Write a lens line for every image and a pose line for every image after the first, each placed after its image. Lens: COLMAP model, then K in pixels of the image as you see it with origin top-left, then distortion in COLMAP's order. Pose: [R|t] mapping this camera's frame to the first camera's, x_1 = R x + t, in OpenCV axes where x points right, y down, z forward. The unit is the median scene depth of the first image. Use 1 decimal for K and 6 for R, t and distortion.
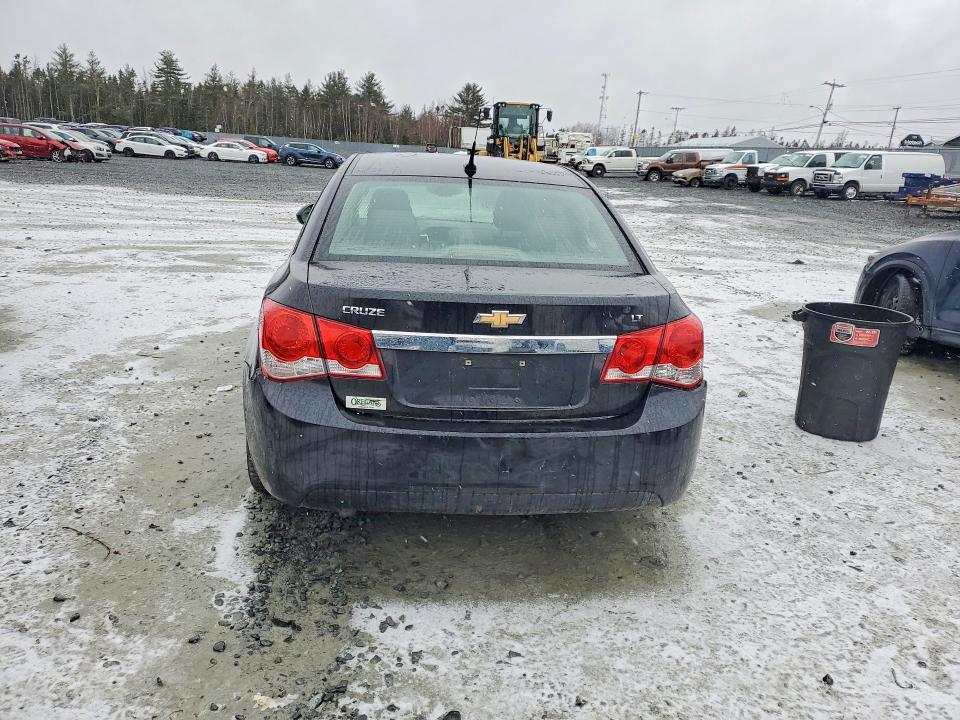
lens RADIAL K [[724.5, 0, 485.6], [0, 724.5, 362.0], [0, 0, 1]] dist [0.033622, -0.021689]
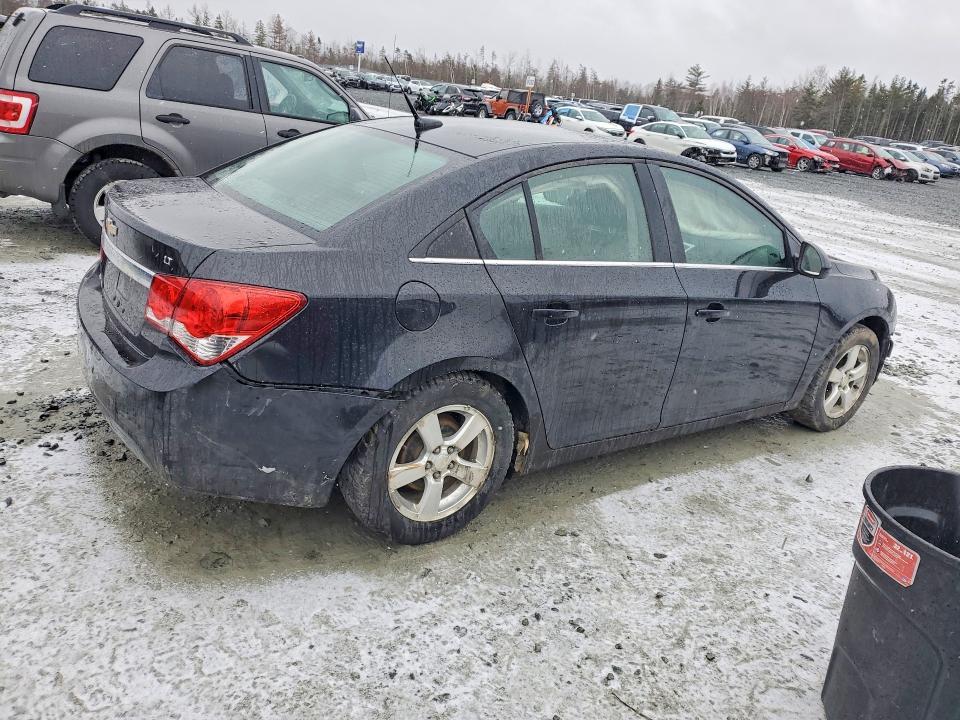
lens RADIAL K [[724.5, 0, 485.0], [0, 724.5, 359.3], [0, 0, 1]] dist [0.033622, -0.021689]
pose [[0.492883, 0.308583, -0.813537, 0.636482], [-0.334294, 0.930395, 0.150376, -0.114940], [0.803314, 0.197843, 0.561733, 0.453259]]
